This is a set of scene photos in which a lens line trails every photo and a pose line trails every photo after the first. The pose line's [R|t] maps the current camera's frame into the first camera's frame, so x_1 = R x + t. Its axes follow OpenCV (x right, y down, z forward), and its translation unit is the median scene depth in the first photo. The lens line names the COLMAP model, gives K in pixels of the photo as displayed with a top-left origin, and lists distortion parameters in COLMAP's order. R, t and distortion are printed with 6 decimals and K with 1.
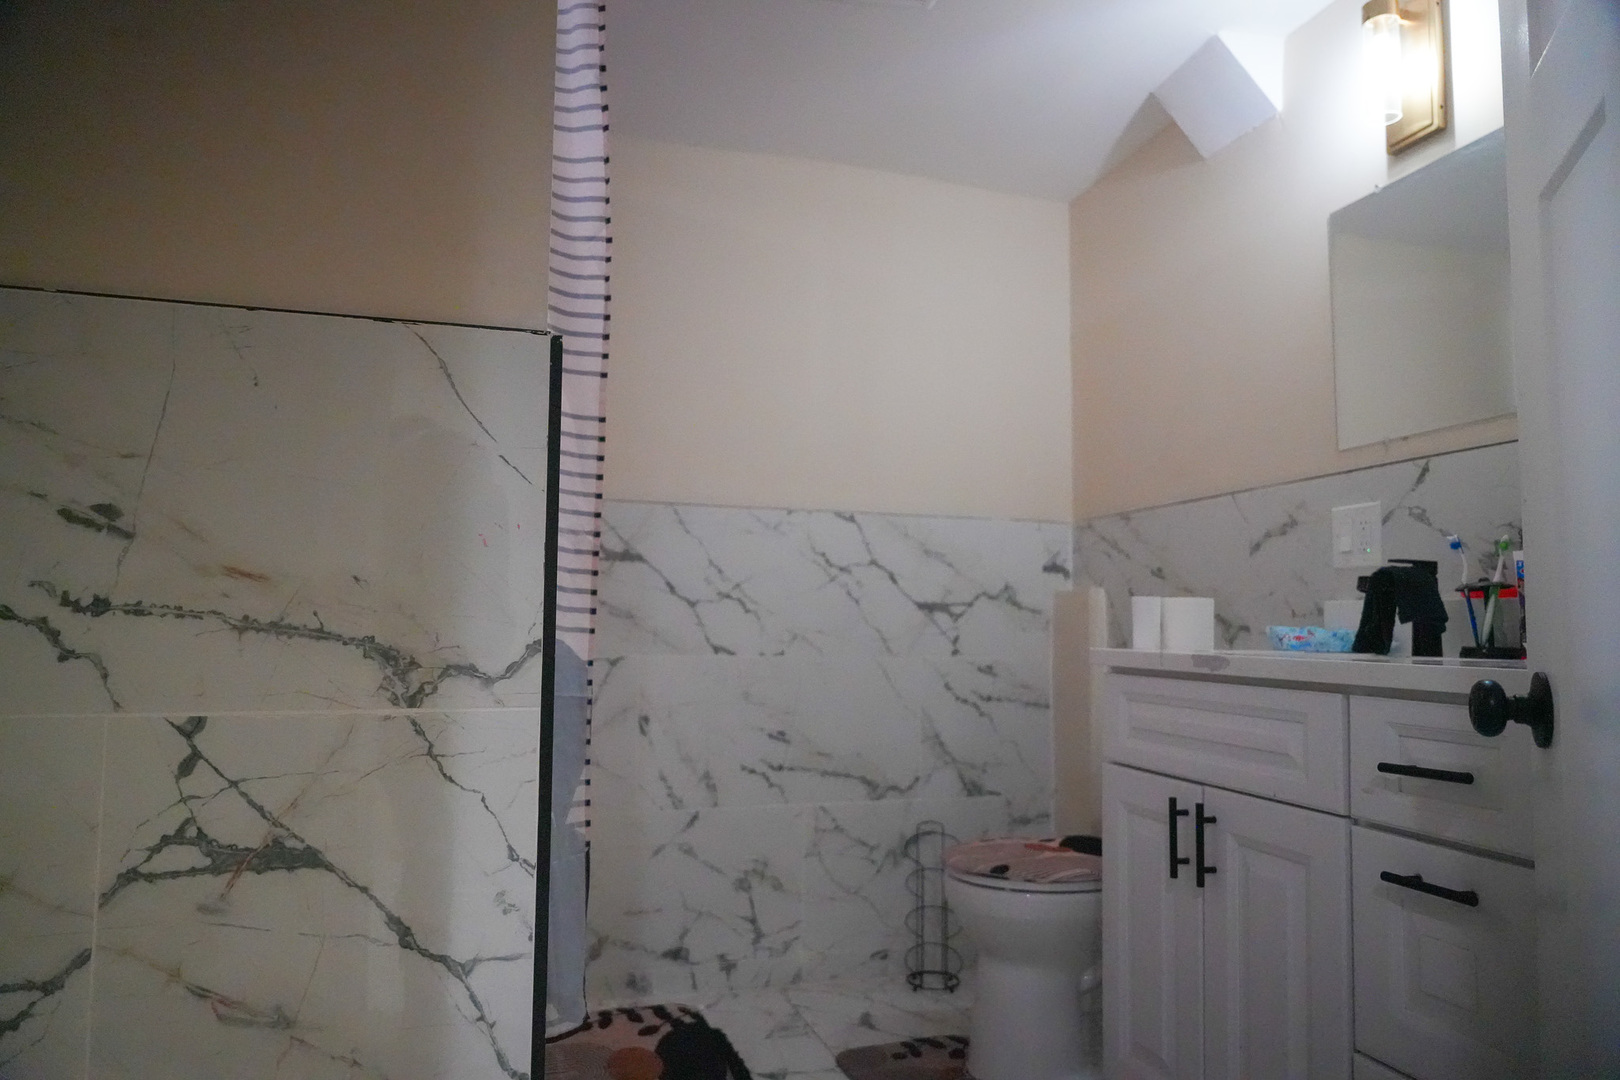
lens RADIAL K [[1076.4, 0, 825.9], [0, 1076.4, 540.2], [0, 0, 1]] dist [-0.015382, 0.023443]
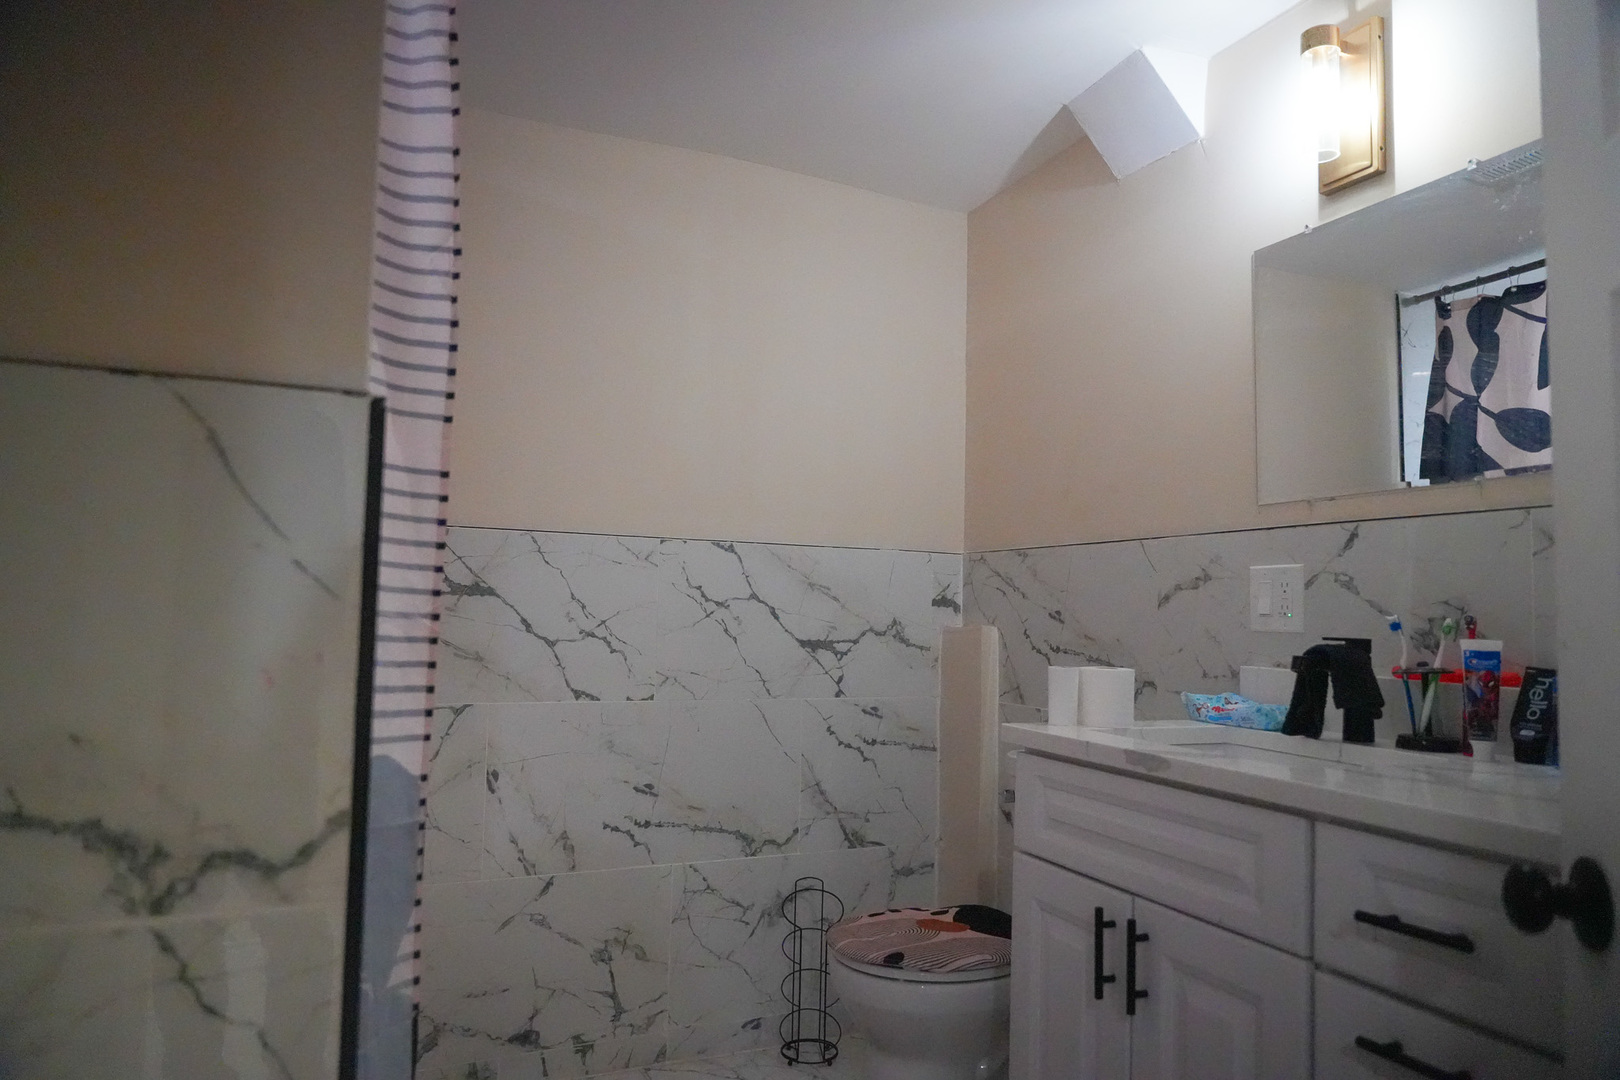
lens RADIAL K [[1076.4, 0, 825.9], [0, 1076.4, 540.2], [0, 0, 1]] dist [-0.015382, 0.023443]
pose [[0.991473, 0.021220, 0.128571, -0.020307], [-0.023246, 0.999628, 0.014272, -0.061785], [-0.128220, -0.017139, 0.991598, 0.123057]]
